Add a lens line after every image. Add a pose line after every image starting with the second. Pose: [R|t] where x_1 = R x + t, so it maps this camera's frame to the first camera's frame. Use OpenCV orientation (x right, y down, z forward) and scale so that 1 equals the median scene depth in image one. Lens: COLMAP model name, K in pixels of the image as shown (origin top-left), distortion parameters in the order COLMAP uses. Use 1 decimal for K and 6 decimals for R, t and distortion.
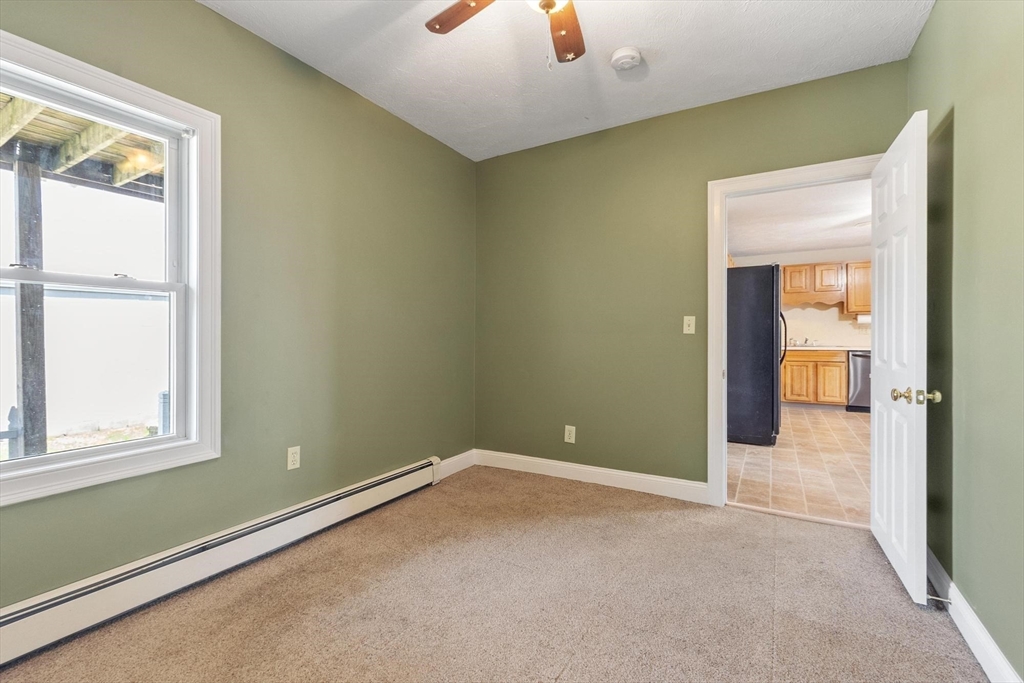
lens RADIAL K [[454.7, 0, 500.9], [0, 454.7, 340.1], [0, 0, 1]] dist [0.002109, 0.000012]
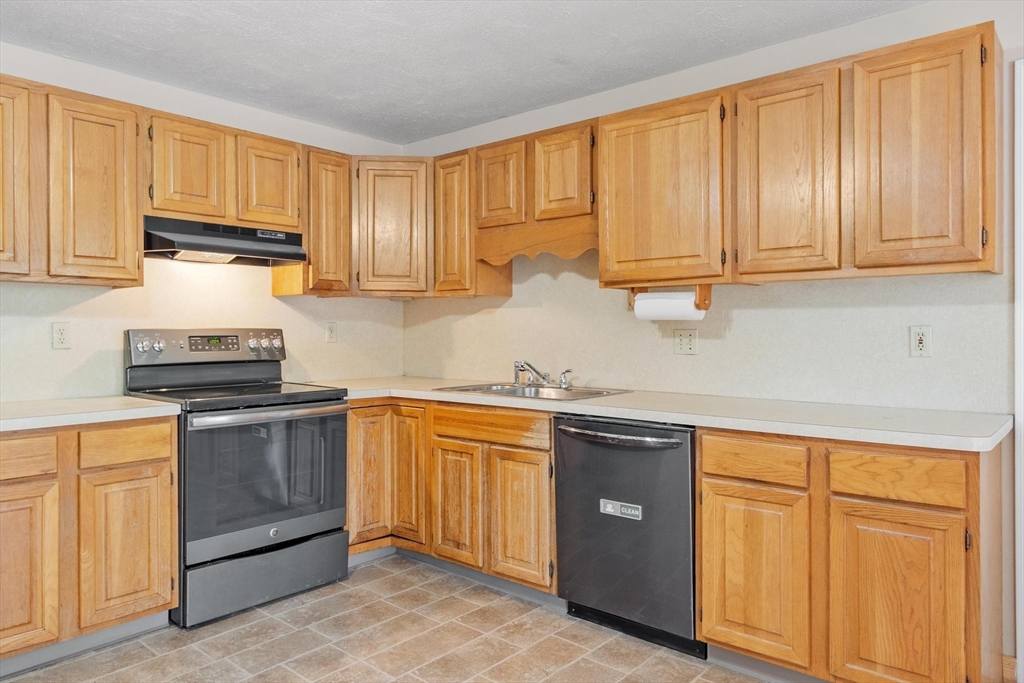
lens RADIAL K [[692.1, 0, 509.9], [0, 692.1, 331.5], [0, 0, 1]] dist [0.009286, -0.009064]
pose [[0.982565, 0.002483, -0.185904, 0.786812], [-0.003607, 0.999977, -0.005705, -0.025934], [0.185886, 0.006276, 0.982551, 0.530476]]
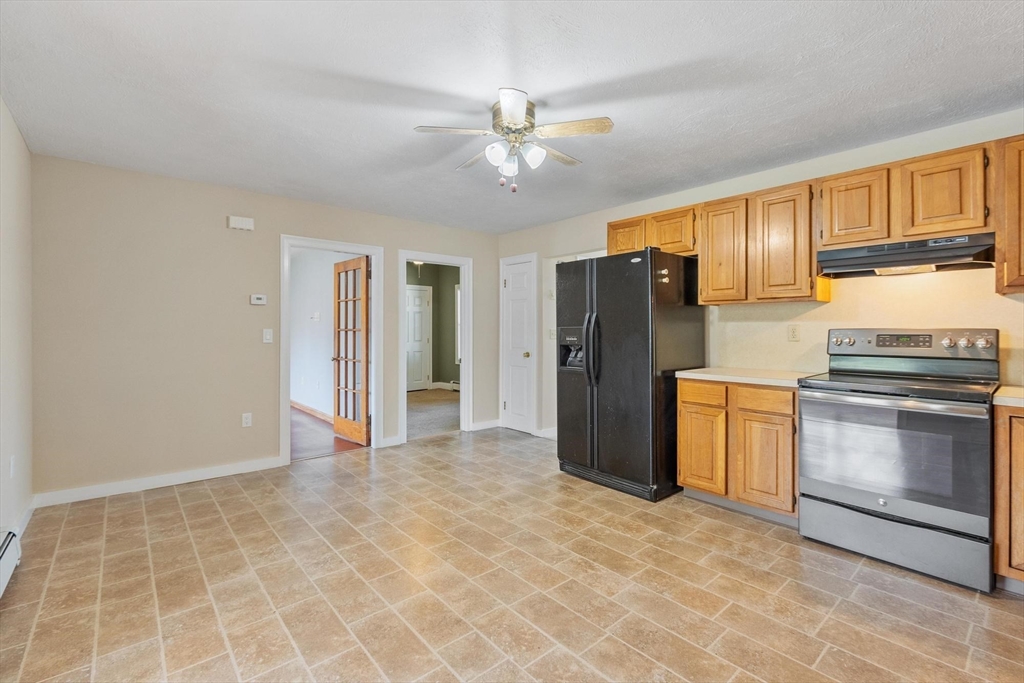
lens RADIAL K [[454.7, 0, 507.4], [0, 454.7, 327.5], [0, 0, 1]] dist [0.002109, 0.000012]
pose [[-0.334197, 0.000380, -0.942503, 0.978434], [-0.007087, 0.999971, 0.002916, -0.030007], [0.942476, 0.007654, -0.334185, 0.795648]]
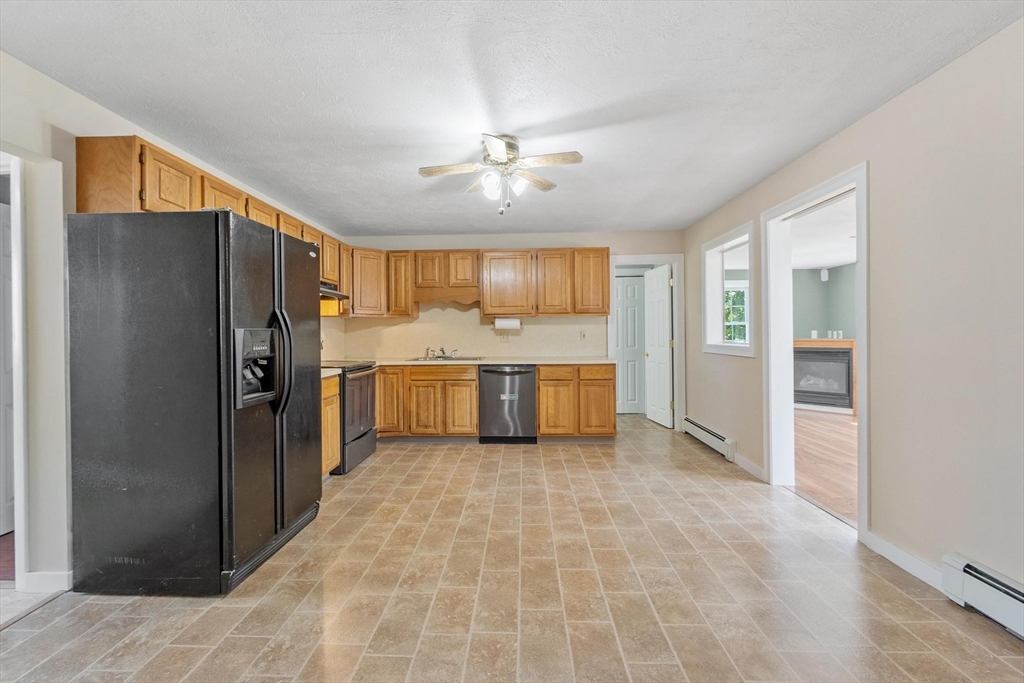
lens RADIAL K [[454.7, 0, 508.5], [0, 454.7, 332.4], [0, 0, 1]] dist [0.002109, 0.000012]
pose [[0.879014, -0.002571, 0.476790, 0.425821], [0.009442, 0.999883, -0.012015, -0.020693], [-0.476703, 0.015063, 0.878935, 0.291919]]
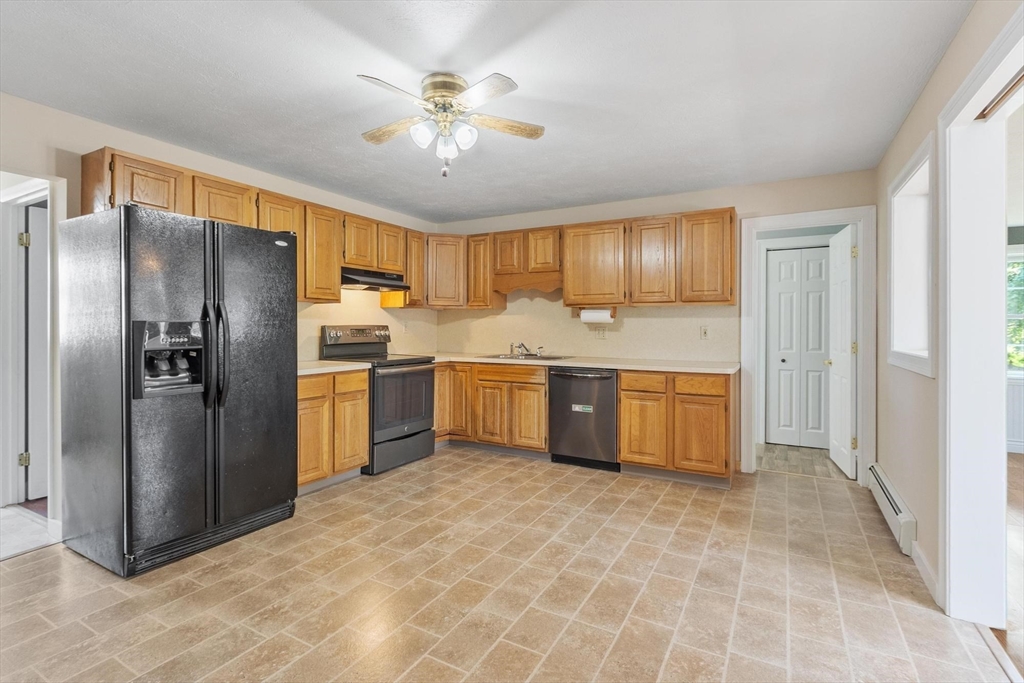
lens RADIAL K [[493.3, 0, 507.0], [0, 493.3, 327.2], [0, 0, 1]] dist [0.000759, -0.000287]
pose [[0.999867, 0.008233, 0.014082, 0.669597], [-0.008117, 0.999933, -0.008276, -0.023380], [-0.014149, 0.008160, 0.999867, 0.306952]]
